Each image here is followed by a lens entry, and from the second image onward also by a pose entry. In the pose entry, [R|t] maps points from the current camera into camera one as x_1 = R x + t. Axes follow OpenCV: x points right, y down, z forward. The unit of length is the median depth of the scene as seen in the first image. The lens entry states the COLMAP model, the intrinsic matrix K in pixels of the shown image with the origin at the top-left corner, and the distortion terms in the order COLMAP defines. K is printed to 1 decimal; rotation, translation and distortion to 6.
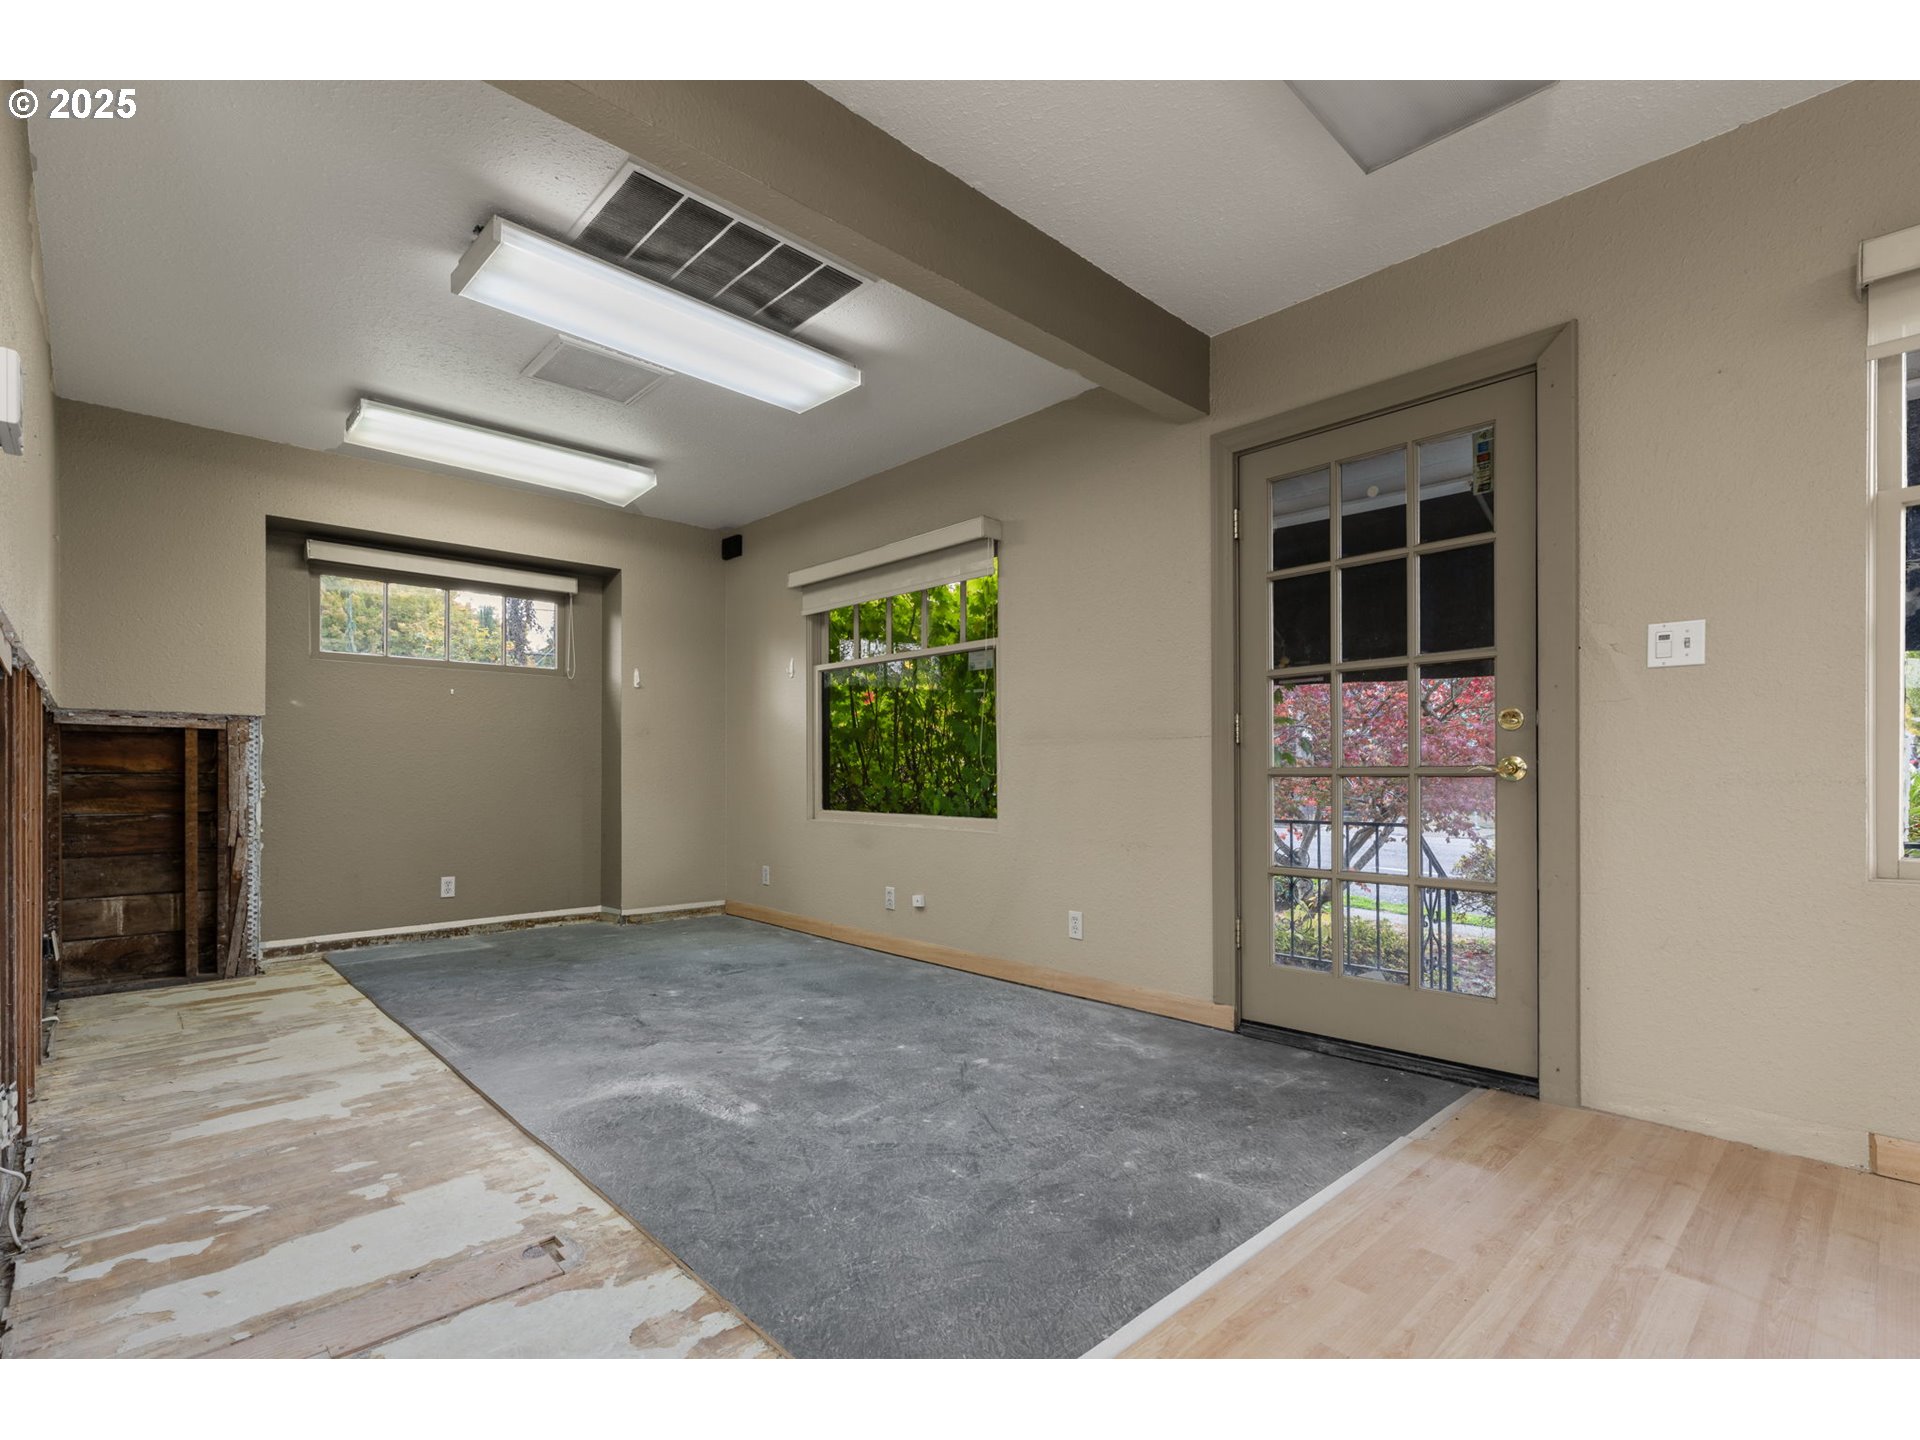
lens RADIAL K [[893.5, 0, 977.6], [0, 893.5, 753.7], [0, 0, 1]] dist [0.007327, 0.001149]
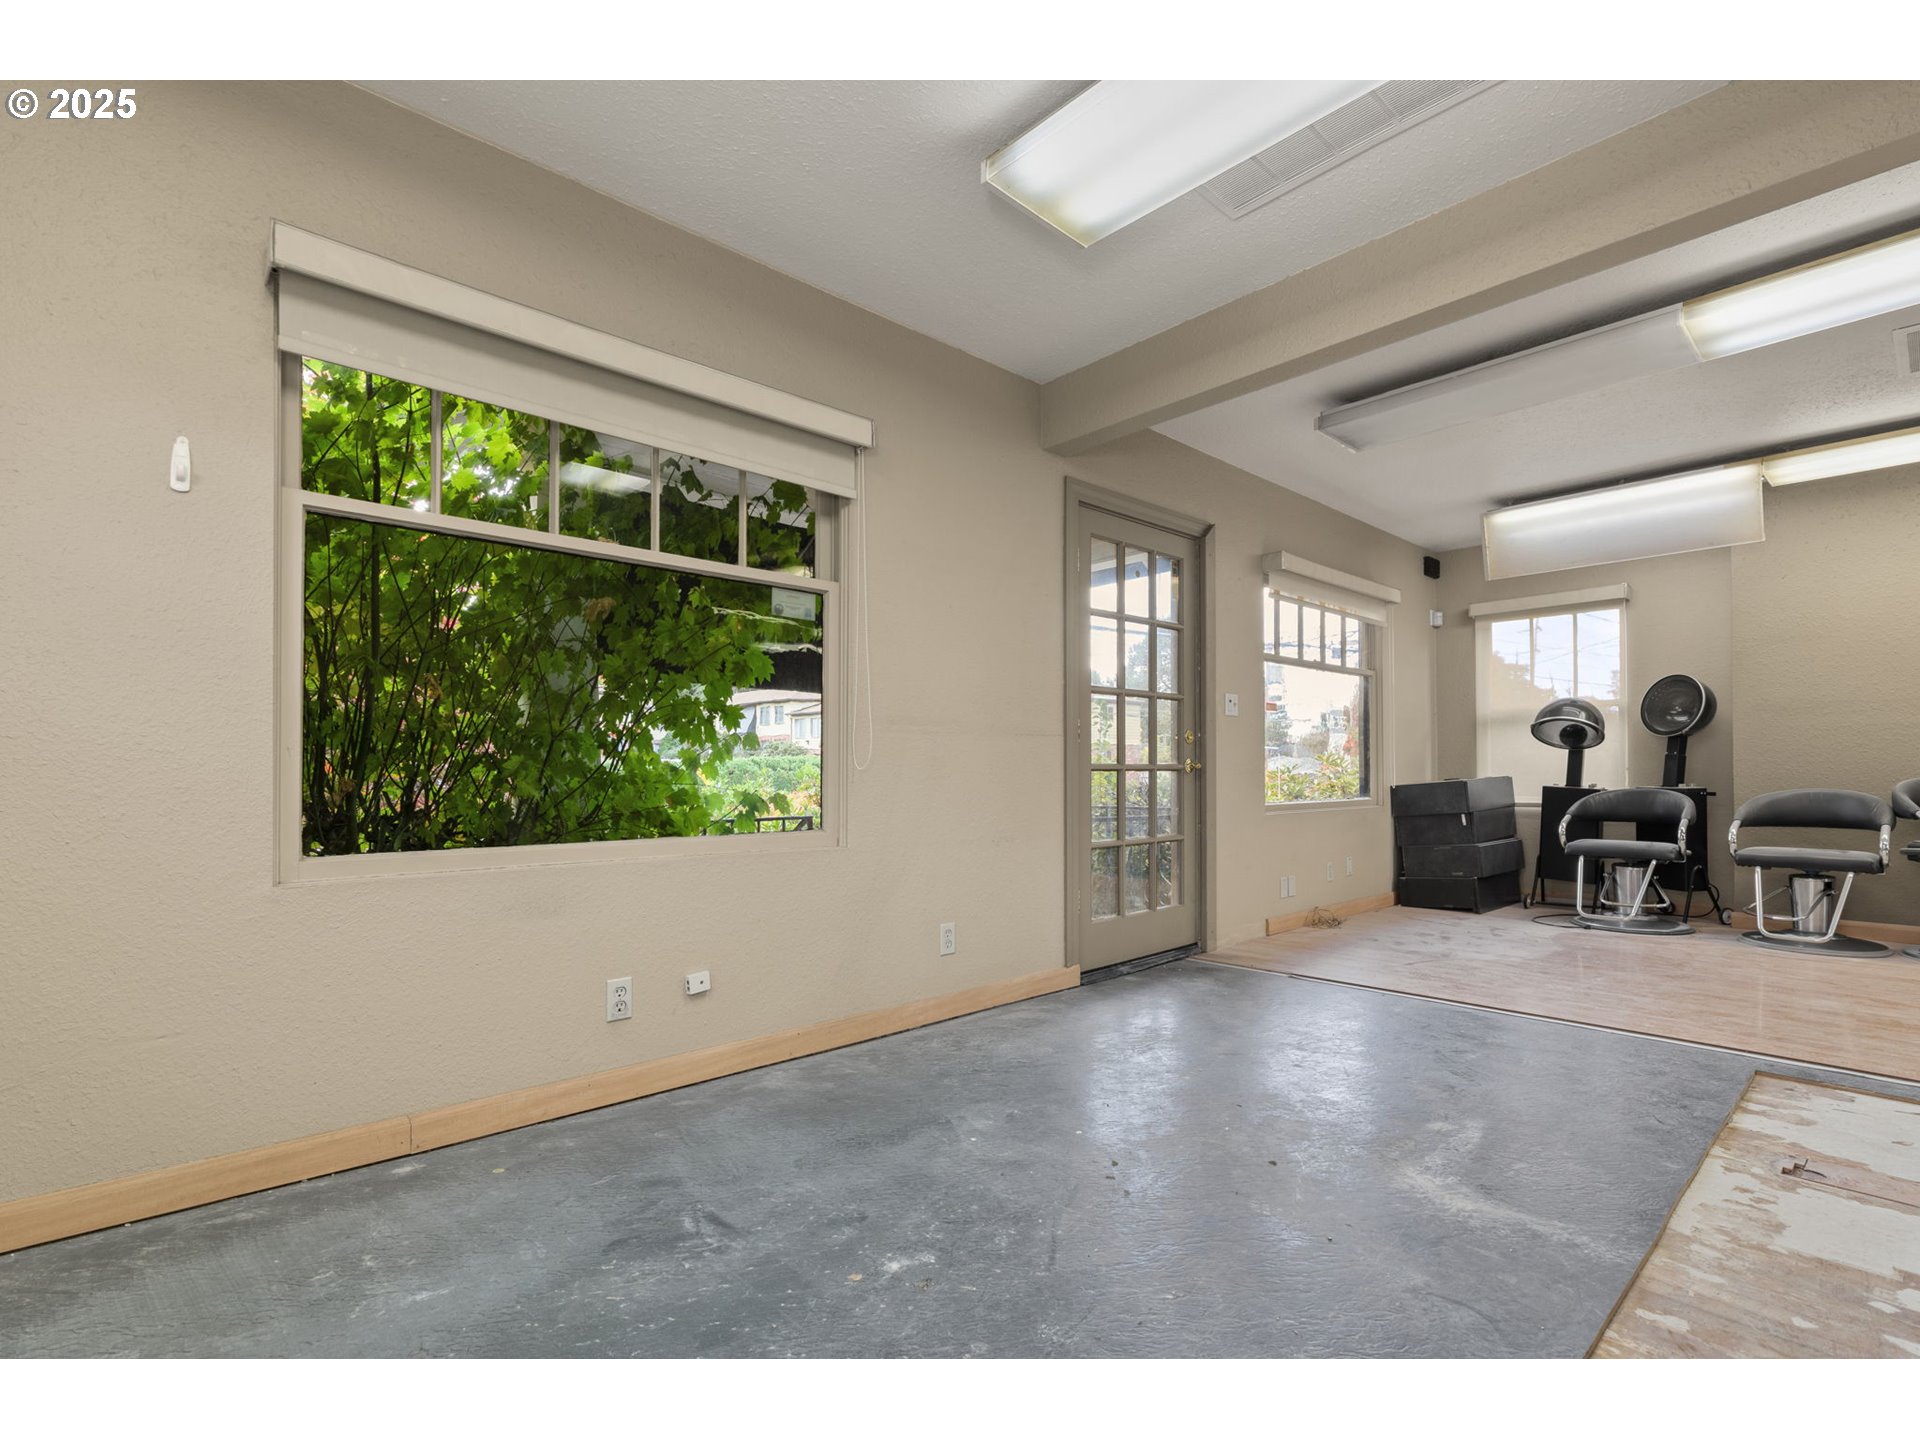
lens RADIAL K [[893.5, 0, 977.6], [0, 893.5, 753.7], [0, 0, 1]] dist [0.007327, 0.001149]
pose [[0.011755, 0.024034, 0.999642, -0.871348], [-0.023284, 0.999447, -0.023756, 0.031154], [-0.999660, -0.022997, 0.012308, 1.073028]]
